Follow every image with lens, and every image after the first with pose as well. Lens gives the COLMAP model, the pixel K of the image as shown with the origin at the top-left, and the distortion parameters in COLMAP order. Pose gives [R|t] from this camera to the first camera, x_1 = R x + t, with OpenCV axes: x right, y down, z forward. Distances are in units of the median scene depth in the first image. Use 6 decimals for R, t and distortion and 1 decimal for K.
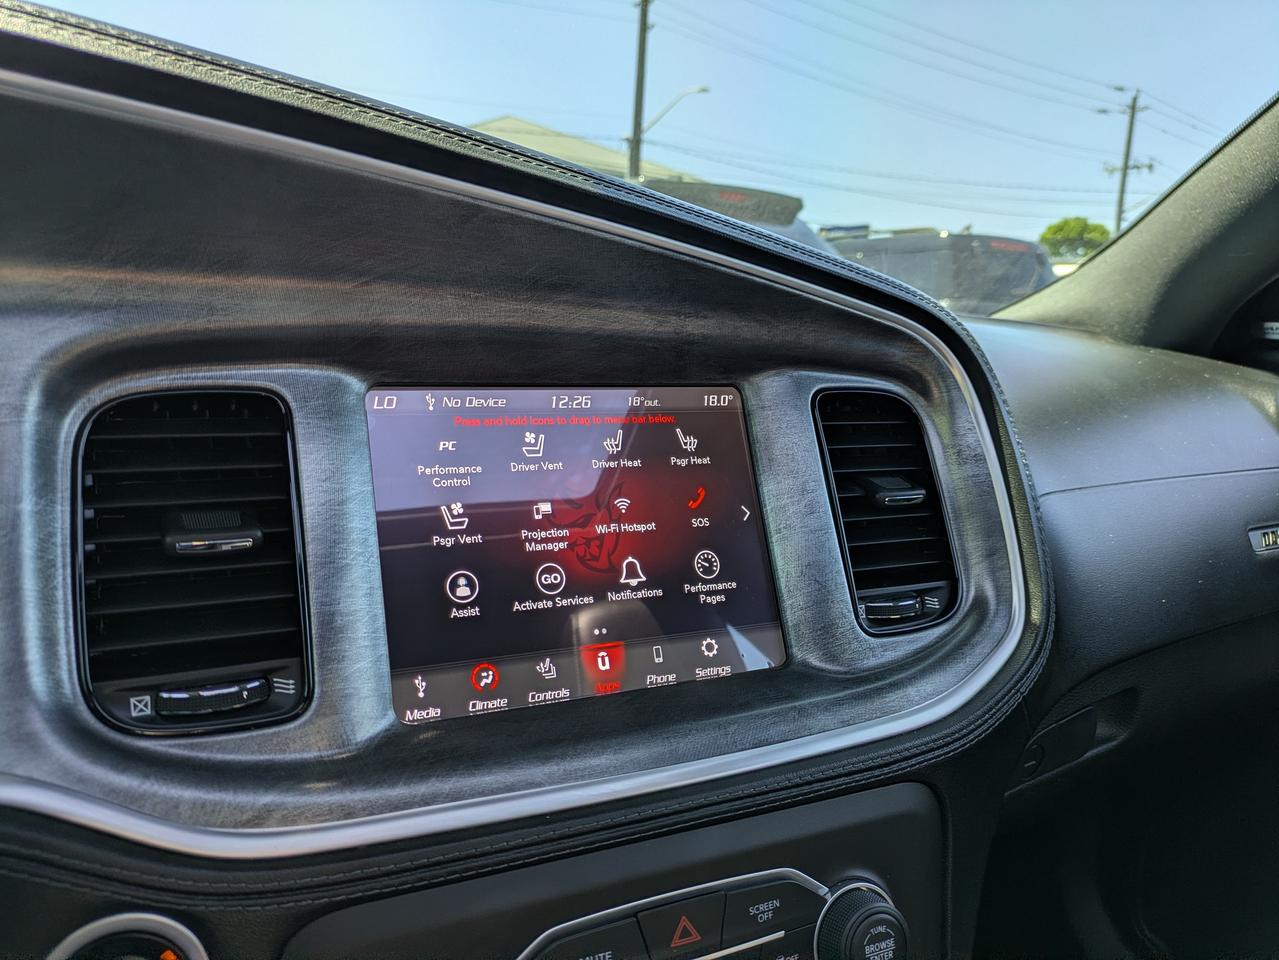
lens RADIAL K [[952.0, 0, 608.5], [0, 952.0, 481.6], [0, 0, 1]] dist [0.037577, -0.025265]
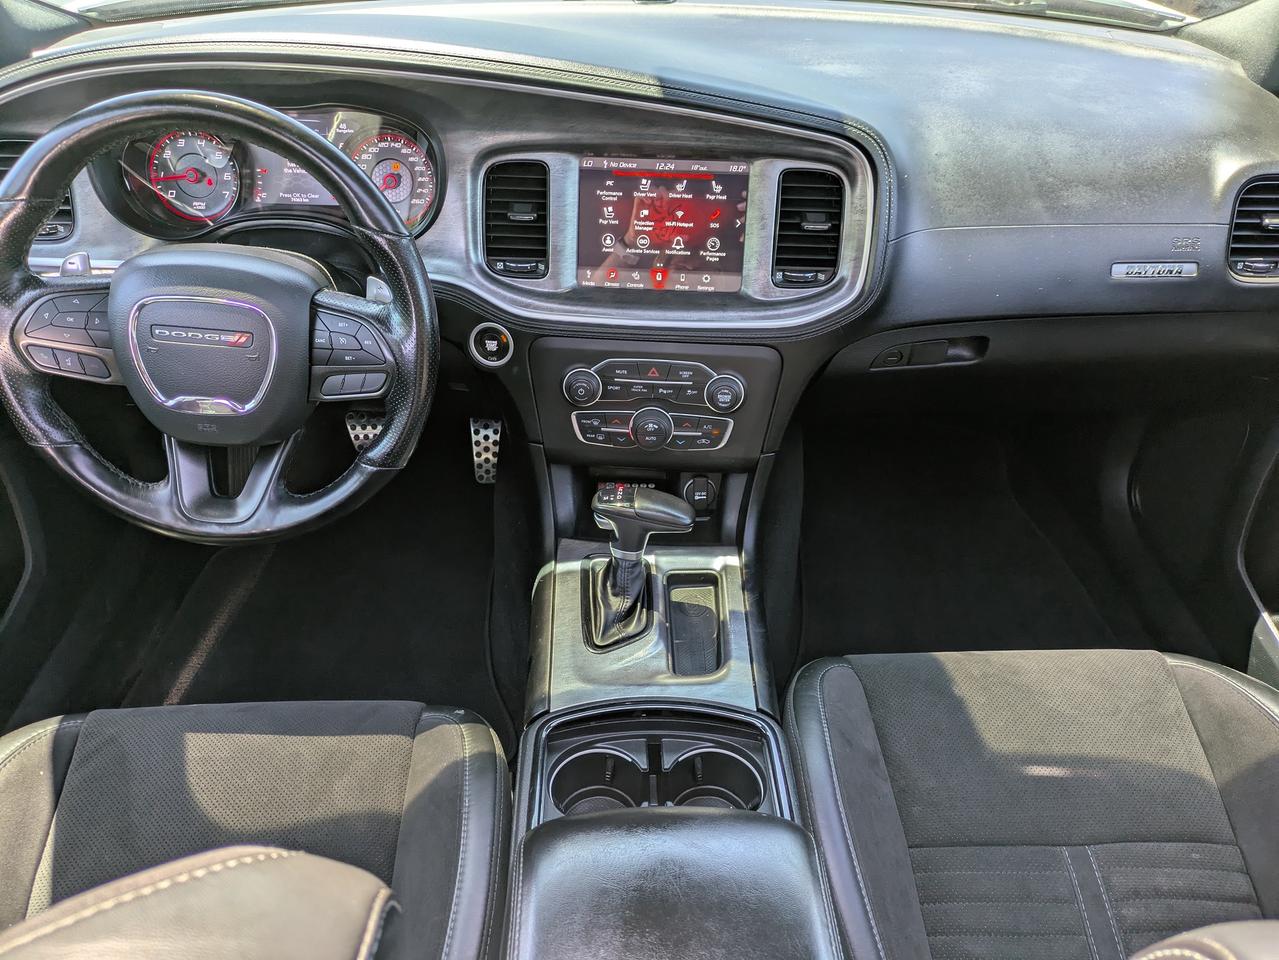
lens RADIAL K [[952.0, 0, 641.9], [0, 952.0, 475.4], [0, 0, 1]] dist [0.037577, -0.025265]
pose [[0.873252, 0.288166, -0.392926, 1.201140], [-0.060926, 0.864629, 0.498703, -0.676994], [0.483445, -0.411554, 0.772596, -1.338627]]
